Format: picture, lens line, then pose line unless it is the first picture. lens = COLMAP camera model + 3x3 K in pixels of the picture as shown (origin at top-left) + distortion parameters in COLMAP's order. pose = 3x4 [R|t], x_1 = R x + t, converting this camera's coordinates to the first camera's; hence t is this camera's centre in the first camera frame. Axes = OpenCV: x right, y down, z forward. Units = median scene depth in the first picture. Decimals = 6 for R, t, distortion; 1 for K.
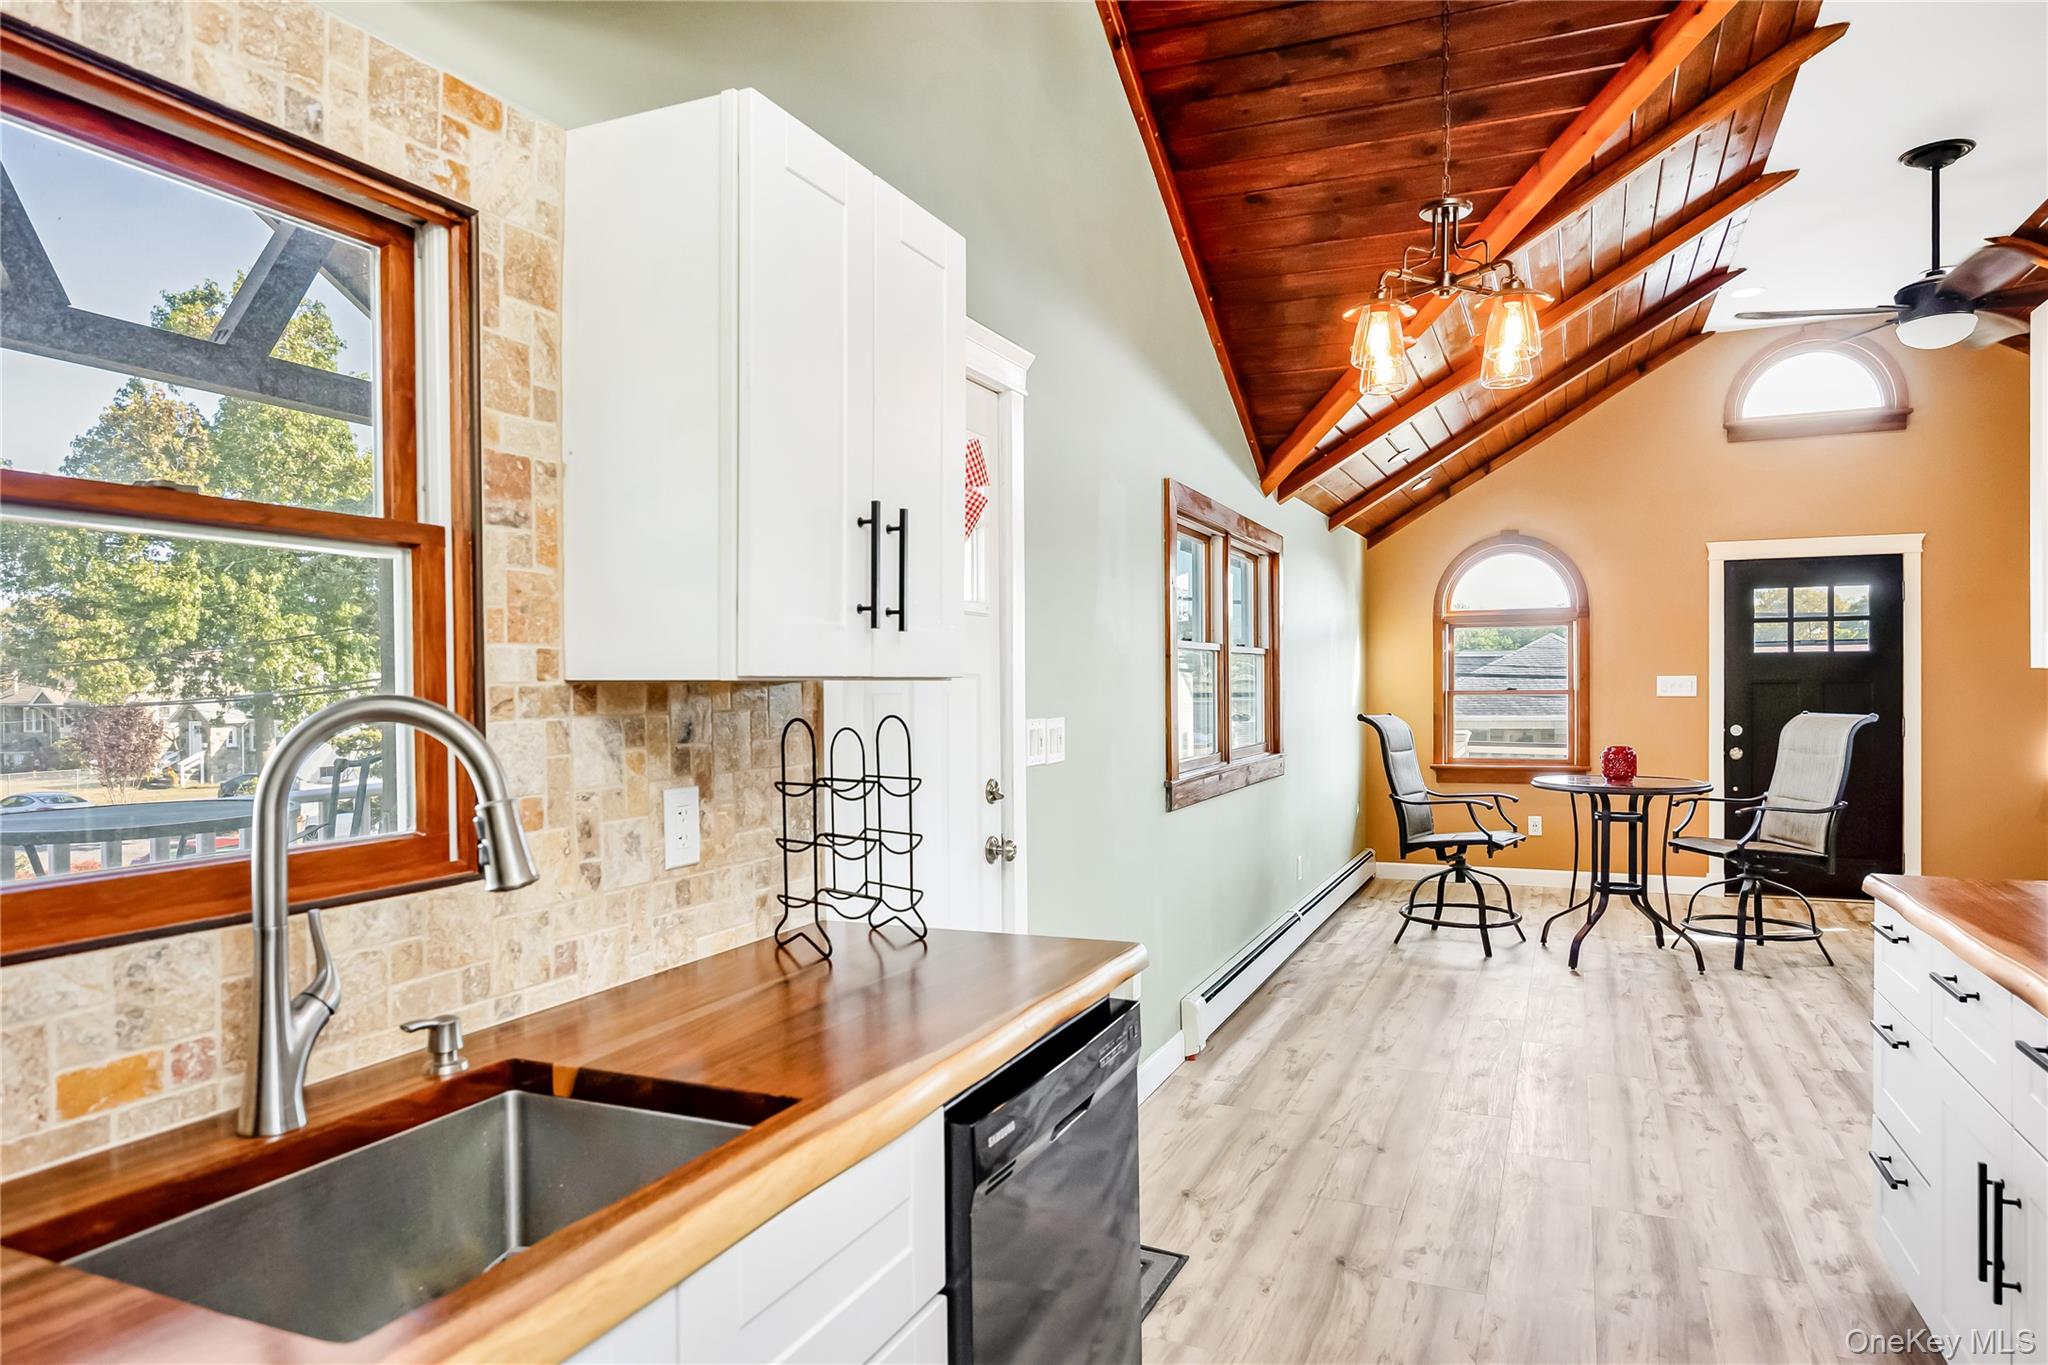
lens RADIAL K [[1246.0, 0, 1019.4], [0, 1246.0, 726.4], [0, 0, 1]] dist [-0.003548, 0.000810]
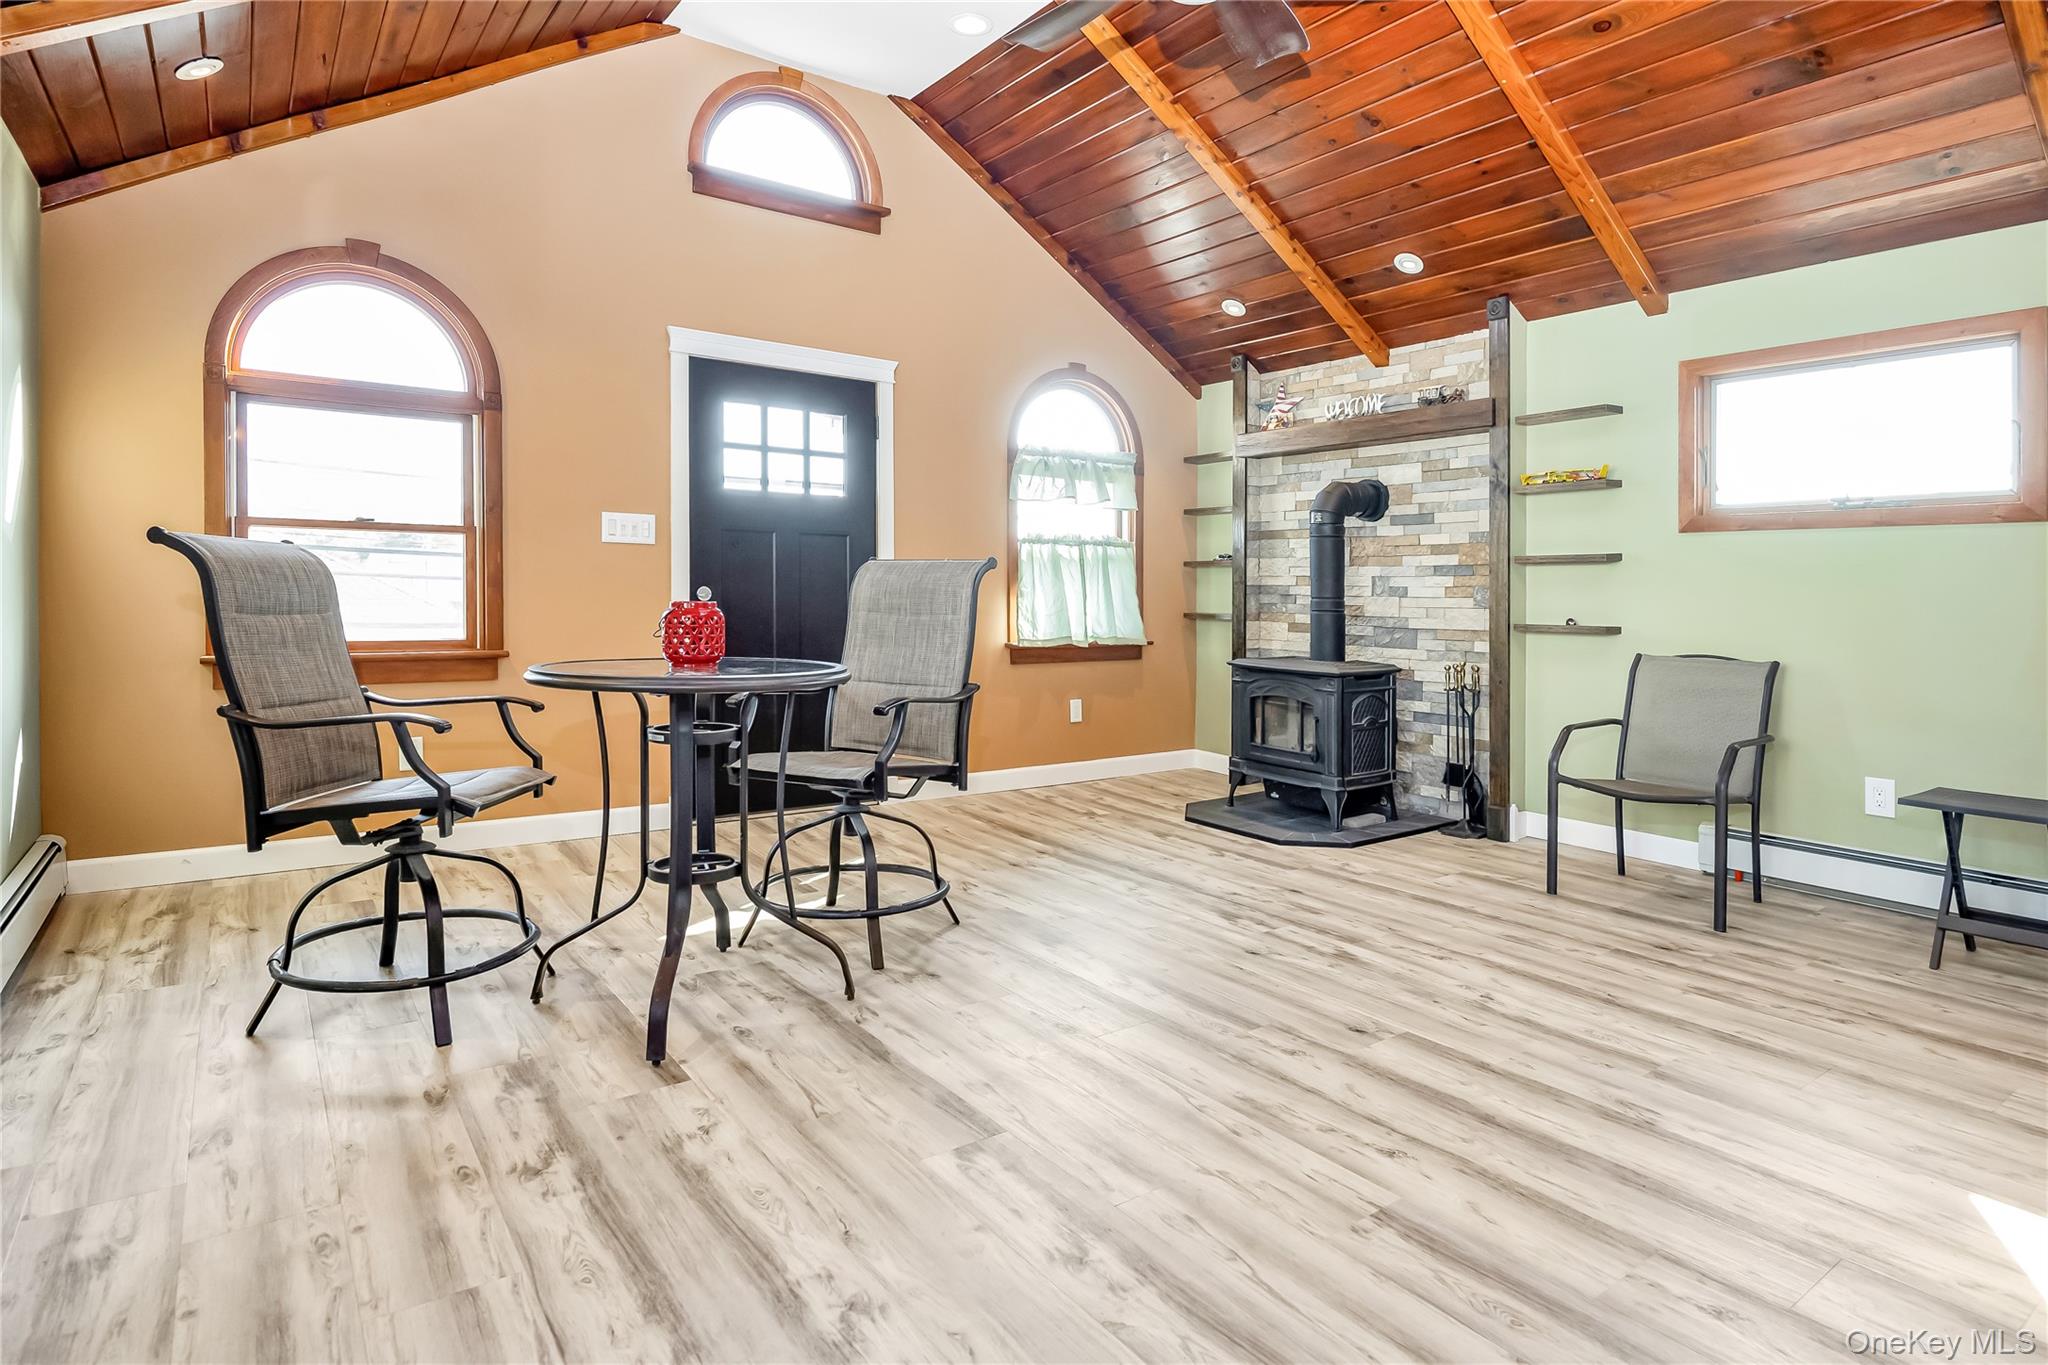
lens RADIAL K [[1103.3, 0, 1056.2], [0, 1103.3, 612.0], [0, 0, 1]] dist [-0.007620, 0.000058]
pose [[0.489721, -0.000978, 0.871879, 0.181870], [0.010634, 0.999932, -0.004851, 0.029529], [-0.871815, 0.011647, 0.489698, 0.786837]]
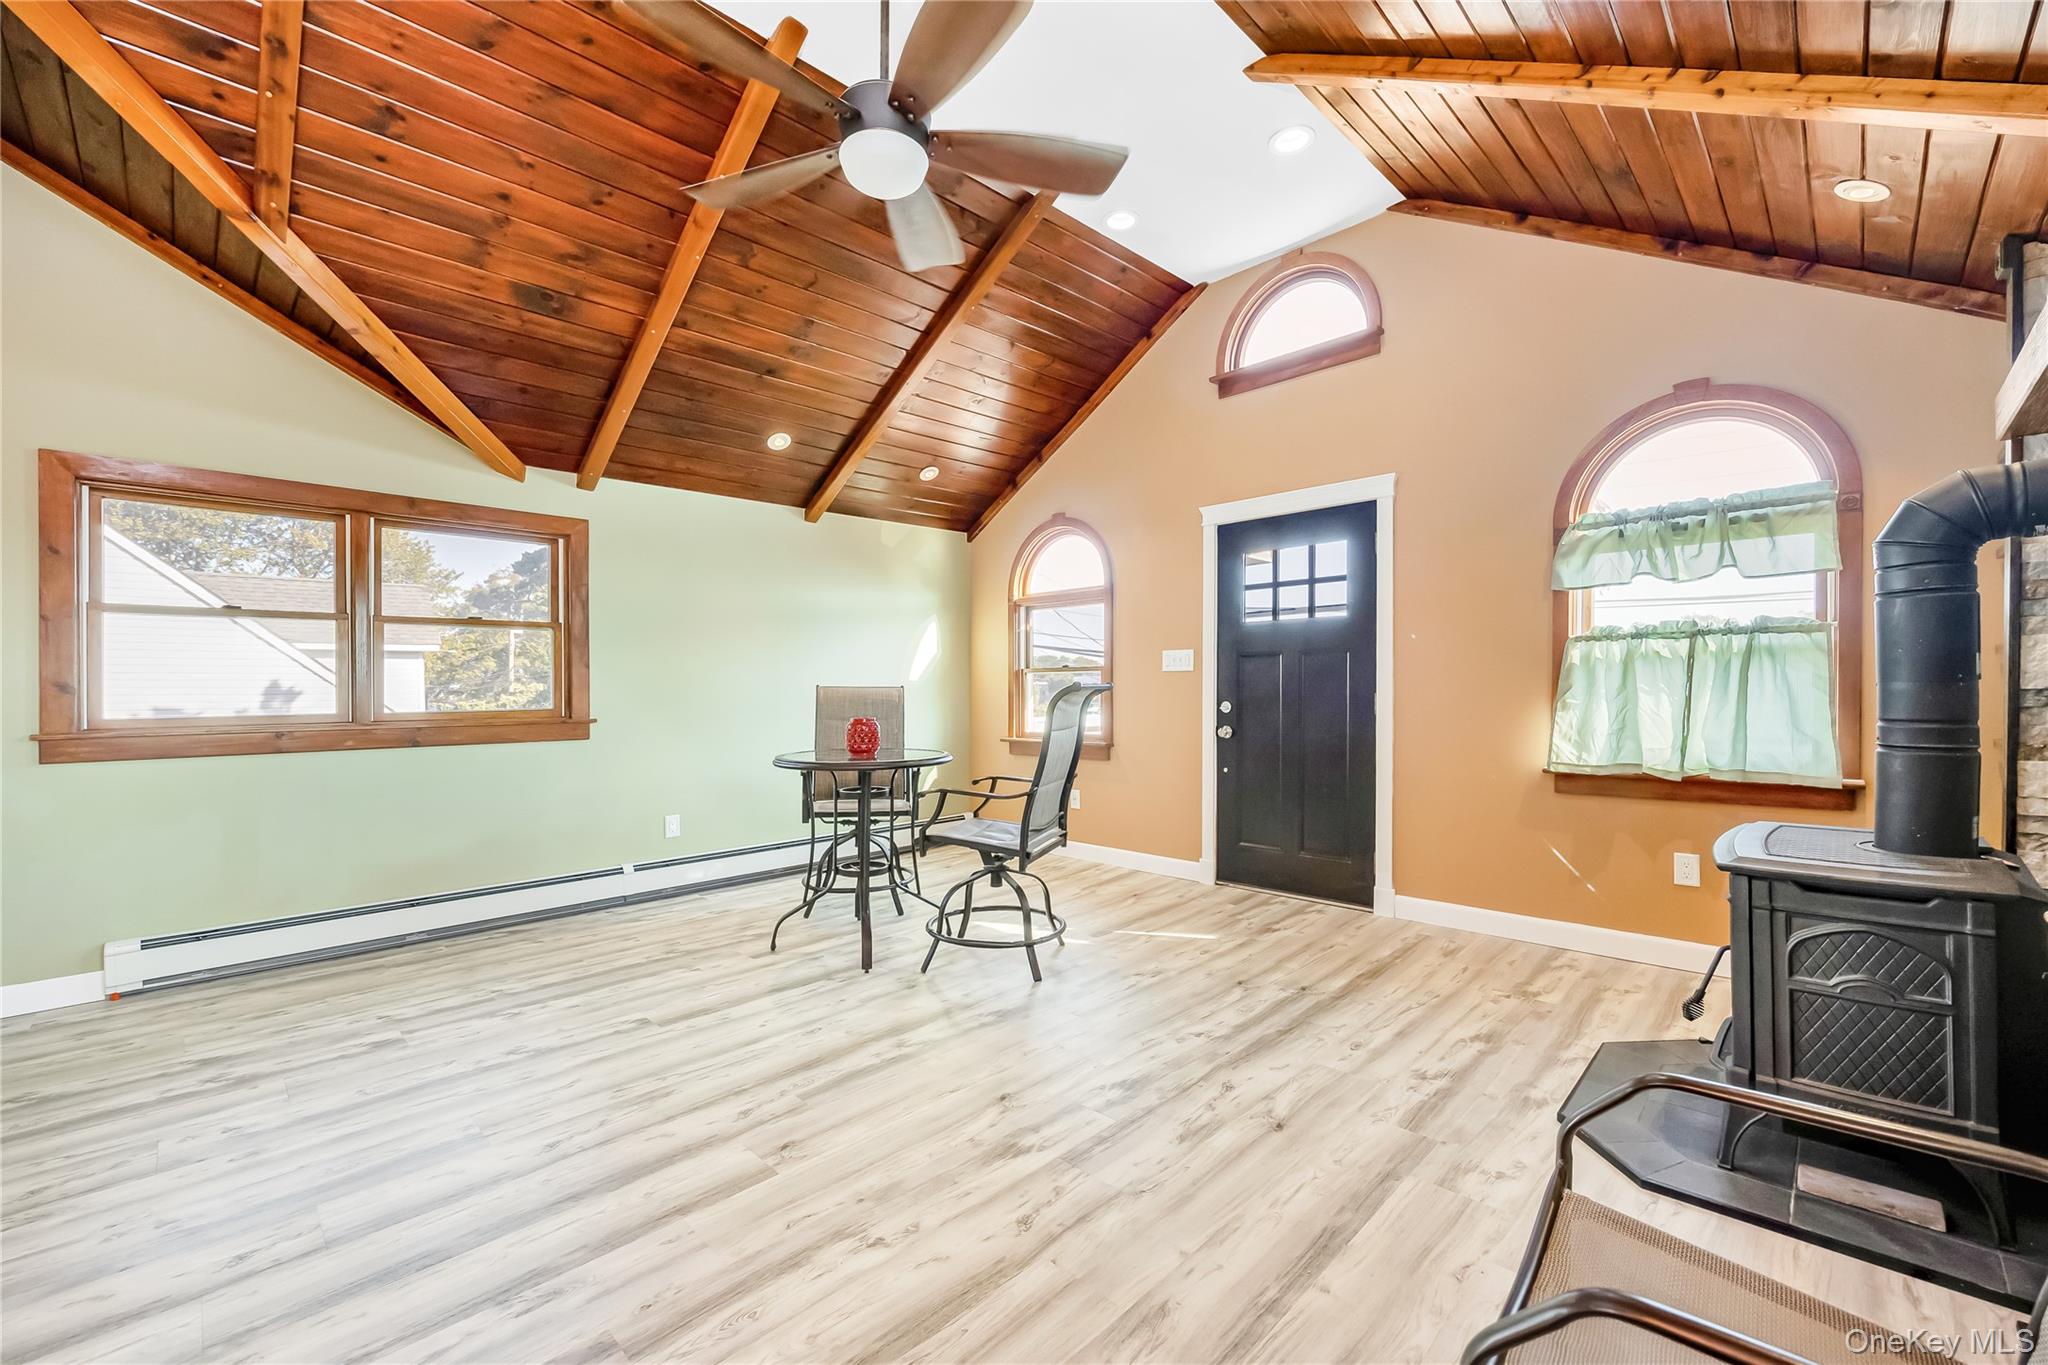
lens RADIAL K [[834.7, 0, 1017.1], [0, 834.7, 702.2], [0, 0, 1]] dist [-0.004542, -0.000511]
pose [[0.931458, 0.003637, -0.363831, 1.017042], [-0.009281, 0.999862, -0.013766, 0.014567], [0.363731, 0.016200, 0.931363, 0.564522]]
